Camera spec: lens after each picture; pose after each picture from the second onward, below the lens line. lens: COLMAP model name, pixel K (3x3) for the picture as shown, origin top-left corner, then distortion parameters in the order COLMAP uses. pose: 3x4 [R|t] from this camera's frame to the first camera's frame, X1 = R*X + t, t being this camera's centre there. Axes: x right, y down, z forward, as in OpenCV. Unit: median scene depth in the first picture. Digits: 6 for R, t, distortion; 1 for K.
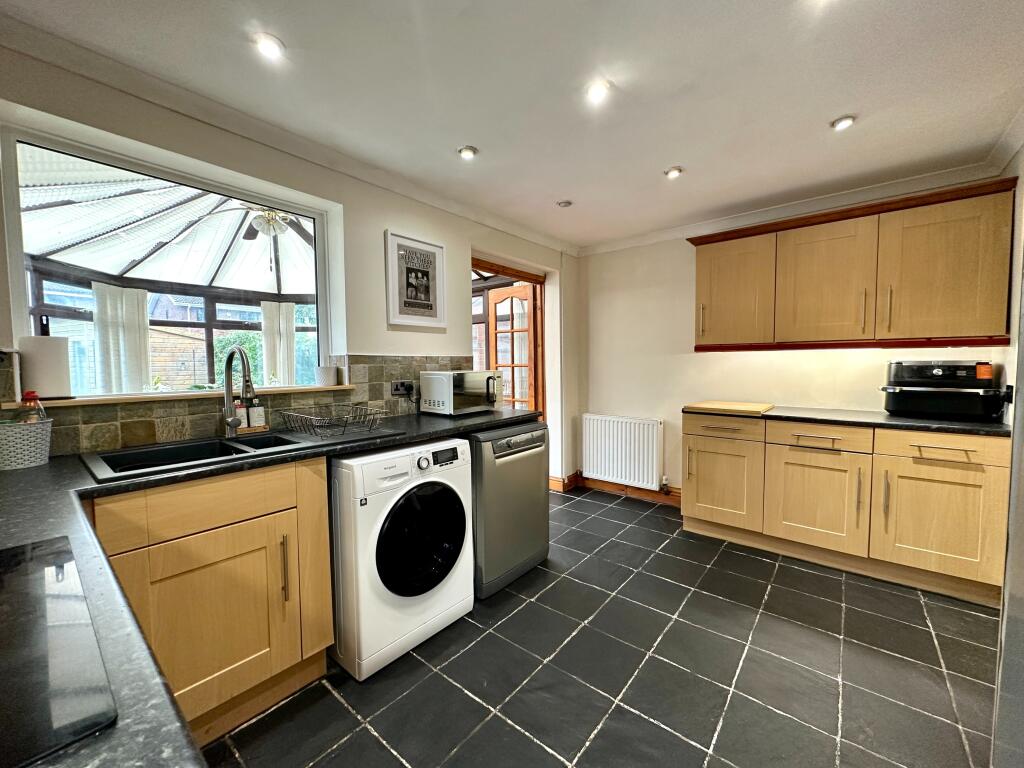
lens RADIAL K [[411.0, 0, 512.0], [0, 411.0, 384.0], [0, 0, 1]] dist [-0.000426, -0.000022]
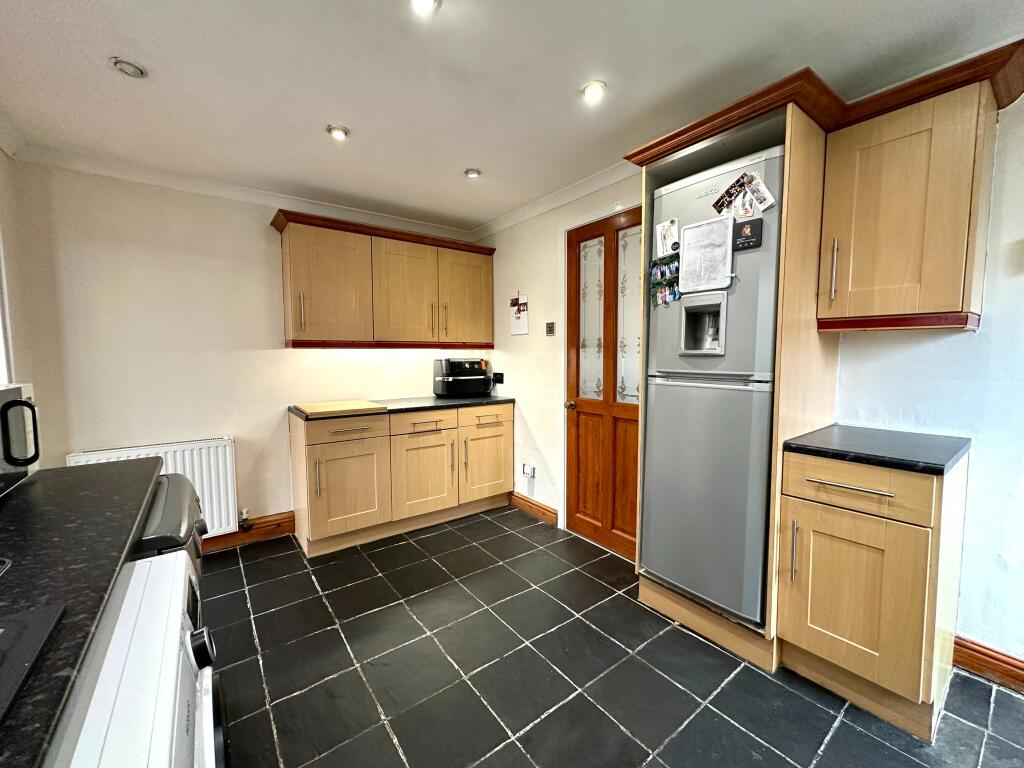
lens RADIAL K [[411.0, 0, 512.0], [0, 411.0, 384.0], [0, 0, 1]] dist [-0.000426, -0.000022]
pose [[0.236768, -0.062561, 0.969550, -0.346990], [0.054779, 0.997197, 0.050968, -0.028770], [-0.970021, 0.041043, 0.239532, 0.460347]]
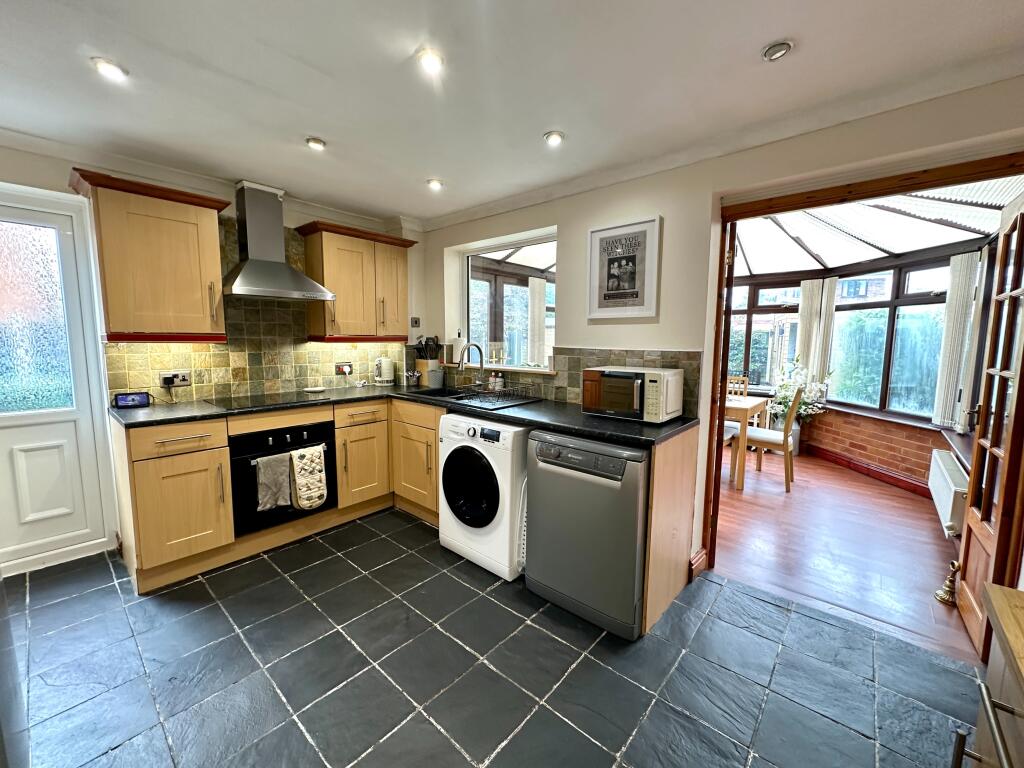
lens RADIAL K [[411.0, 0, 512.0], [0, 411.0, 384.0], [0, 0, 1]] dist [-0.000426, -0.000022]
pose [[-0.031804, 0.120459, -0.992209, 0.777198], [-0.061007, 0.990626, 0.122222, -0.095197], [0.997631, 0.064419, -0.024157, 0.826108]]
